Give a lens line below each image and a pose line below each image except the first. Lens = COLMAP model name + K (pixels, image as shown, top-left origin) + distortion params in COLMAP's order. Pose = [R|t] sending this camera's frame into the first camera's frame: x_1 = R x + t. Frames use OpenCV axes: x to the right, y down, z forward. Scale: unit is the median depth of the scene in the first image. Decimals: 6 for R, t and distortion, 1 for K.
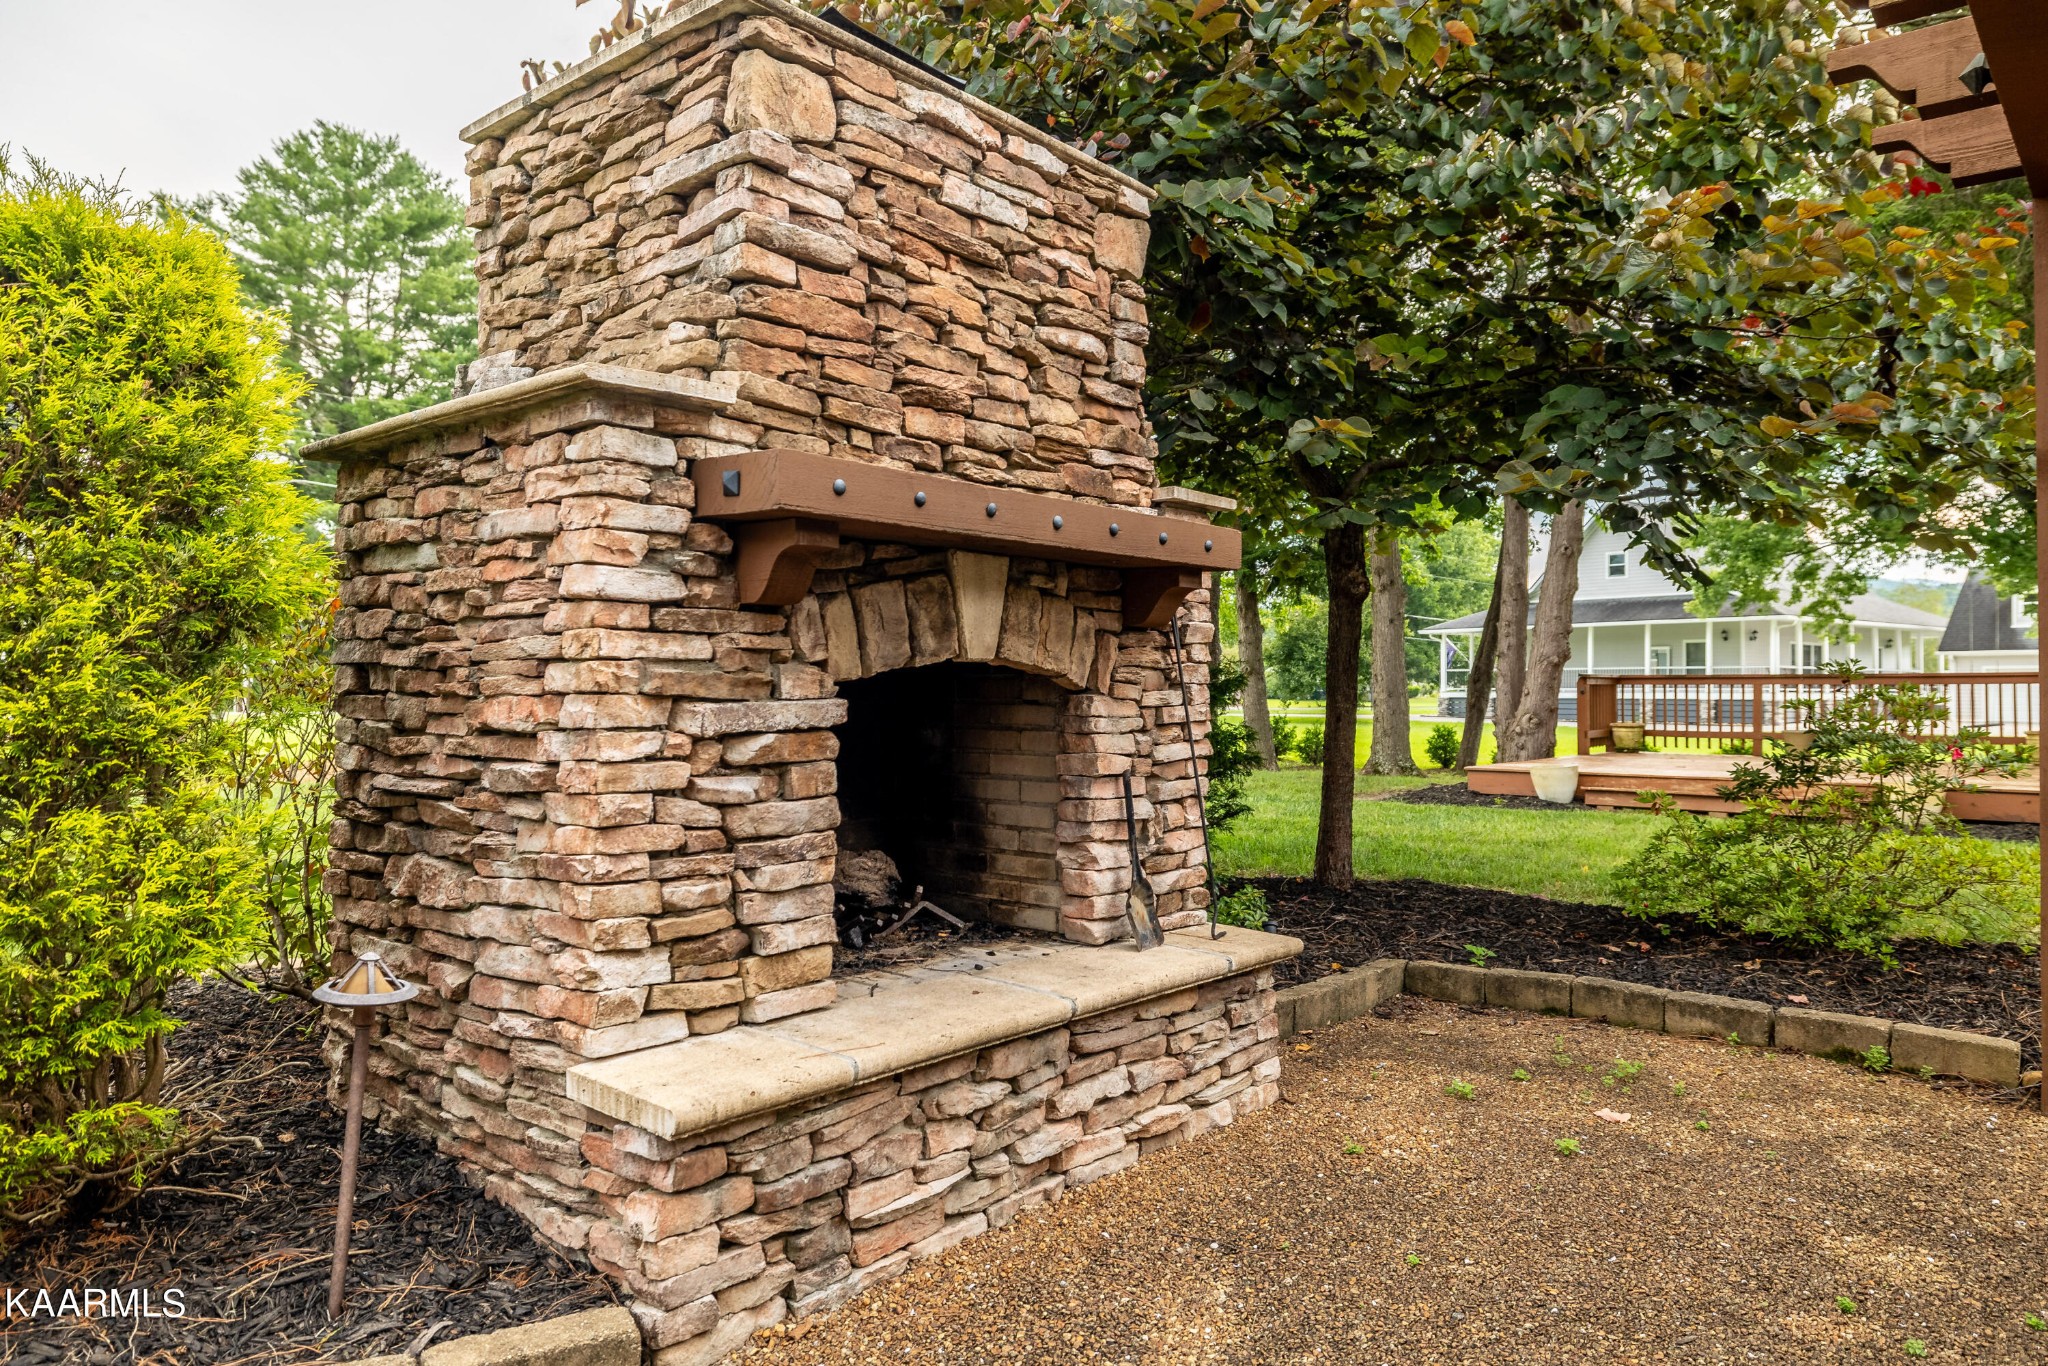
lens RADIAL K [[1327.4, 0, 1017.9], [0, 1327.4, 672.2], [0, 0, 1]] dist [0.001742, -0.002607]
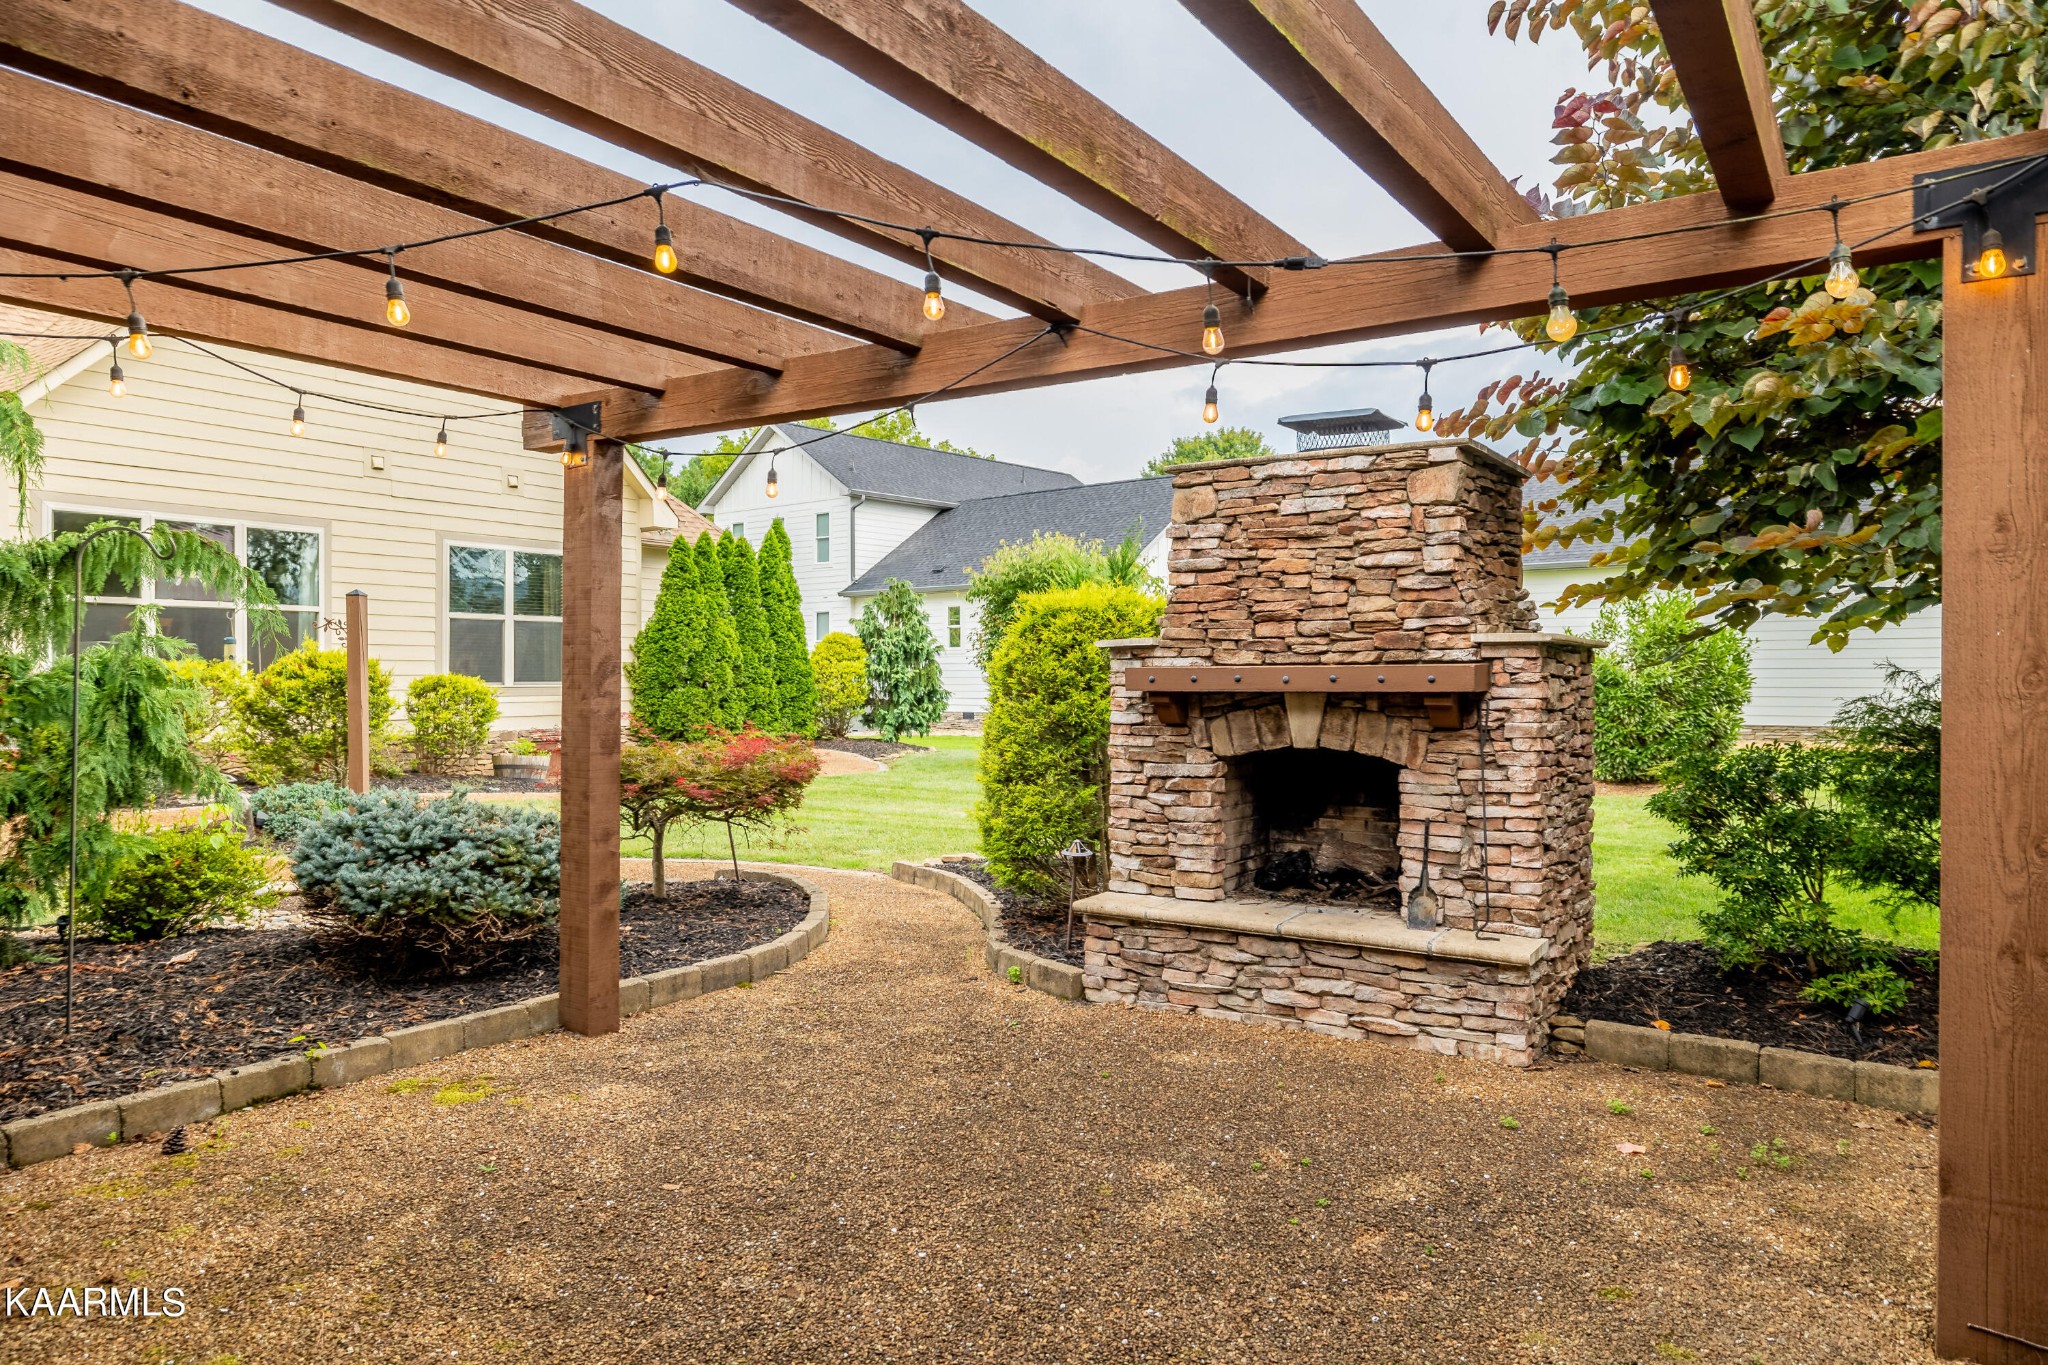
lens RADIAL K [[1327.4, 0, 1032.5], [0, 1327.4, 679.8], [0, 0, 1]] dist [0.001742, -0.002607]
pose [[0.131133, -0.003626, -0.991358, 1.982121], [0.014558, 0.999893, -0.001731, -0.119342], [0.991258, -0.014205, 0.131171, 0.398318]]
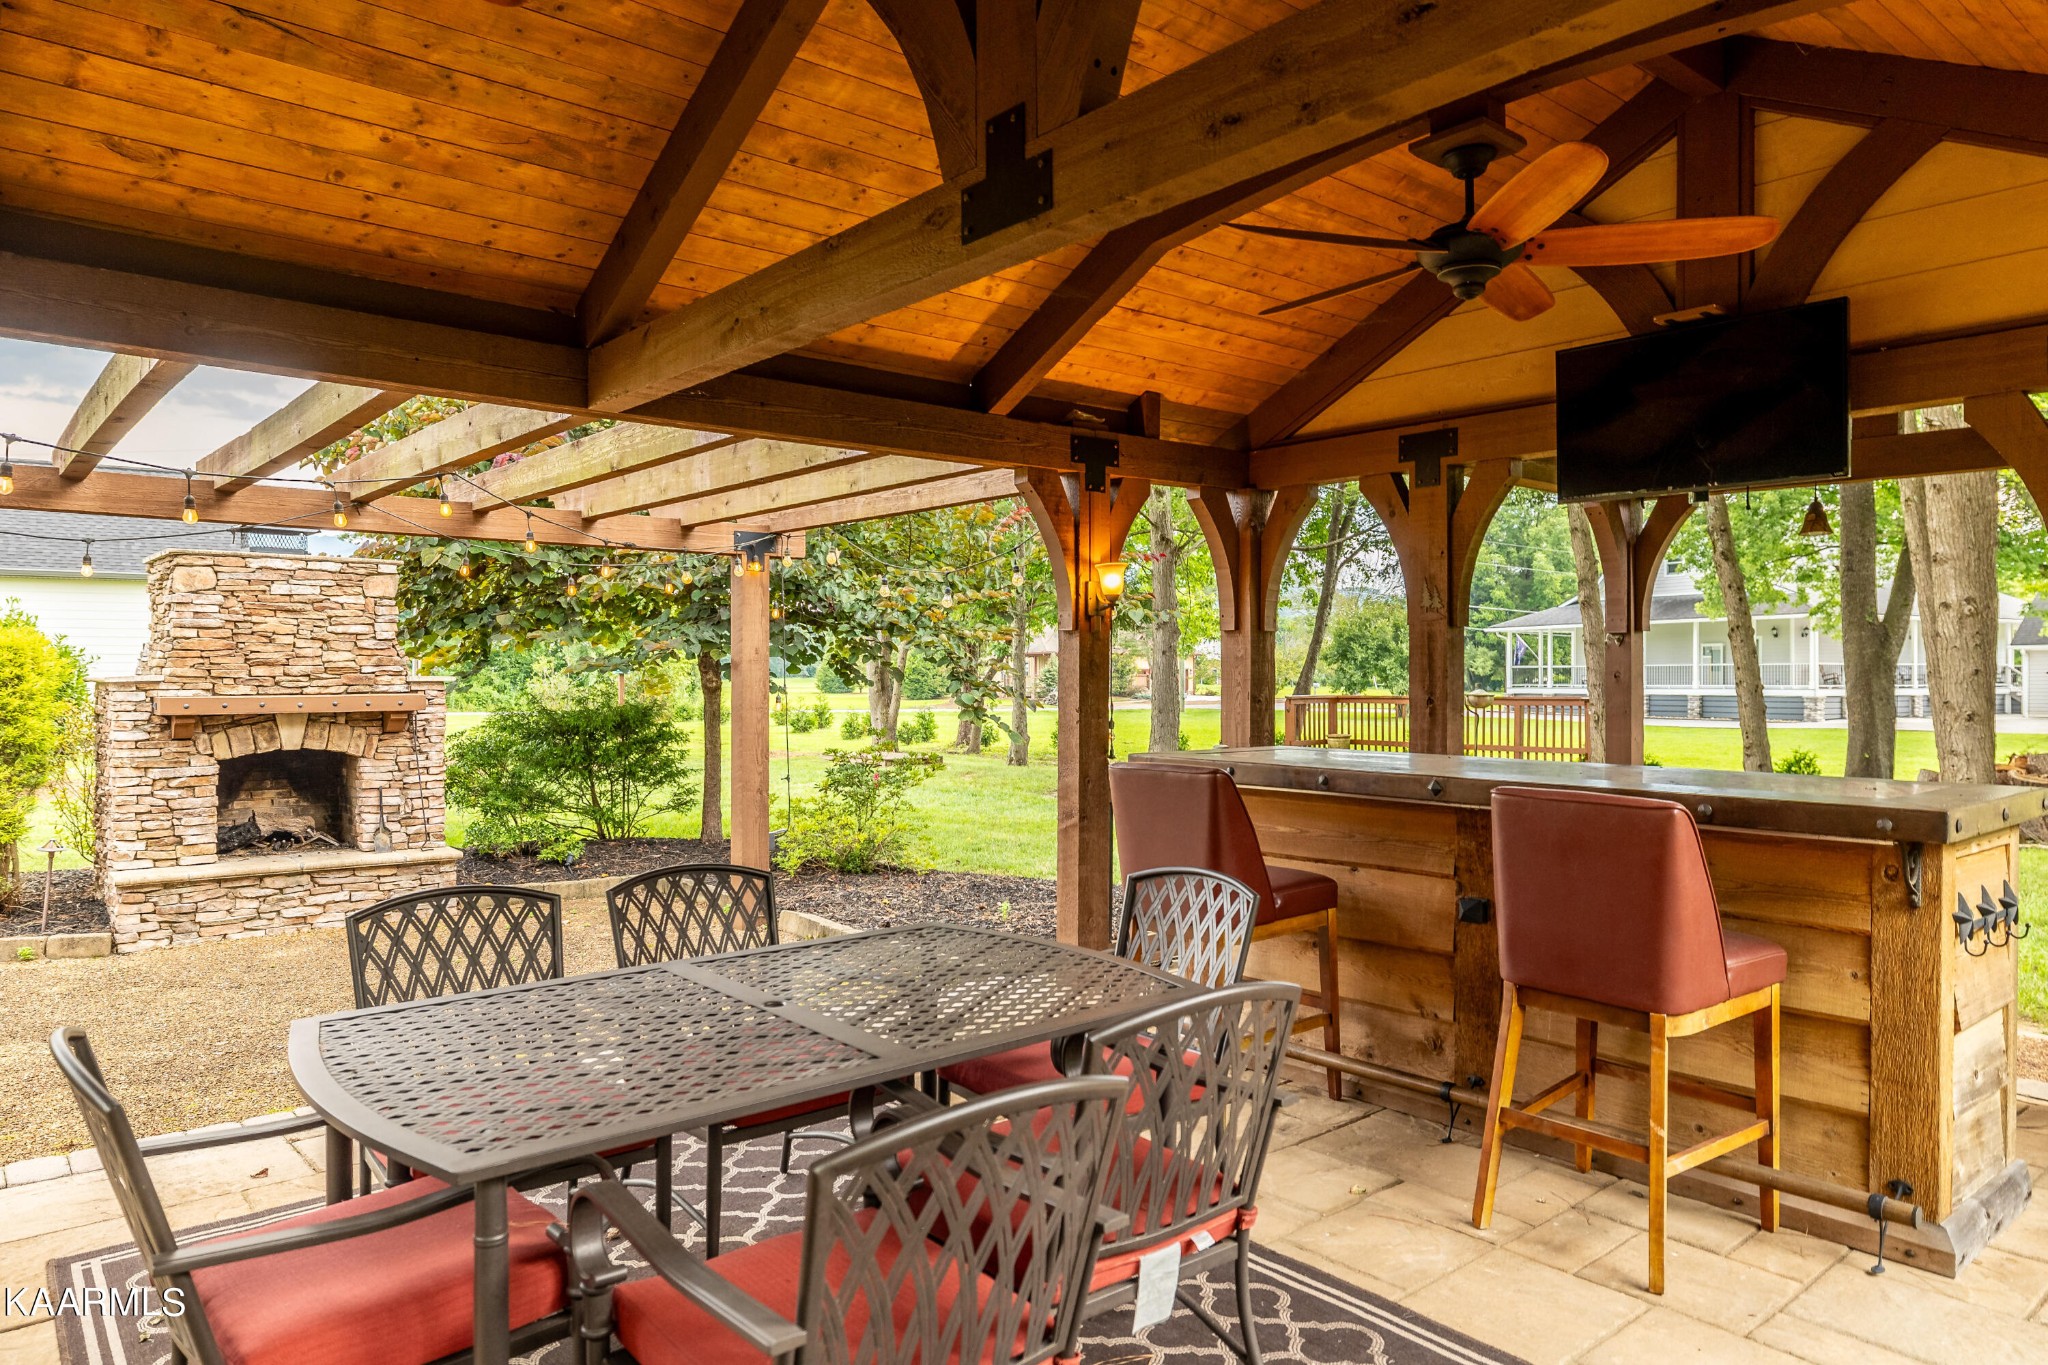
lens RADIAL K [[1327.4, 0, 1014.7], [0, 1327.4, 682.6], [0, 0, 1]] dist [0.001742, -0.002607]
pose [[0.986008, -0.010834, -0.166347, 2.199309], [0.013290, 0.999818, 0.013657, -0.189492], [0.166168, -0.015676, 0.985973, -1.742724]]
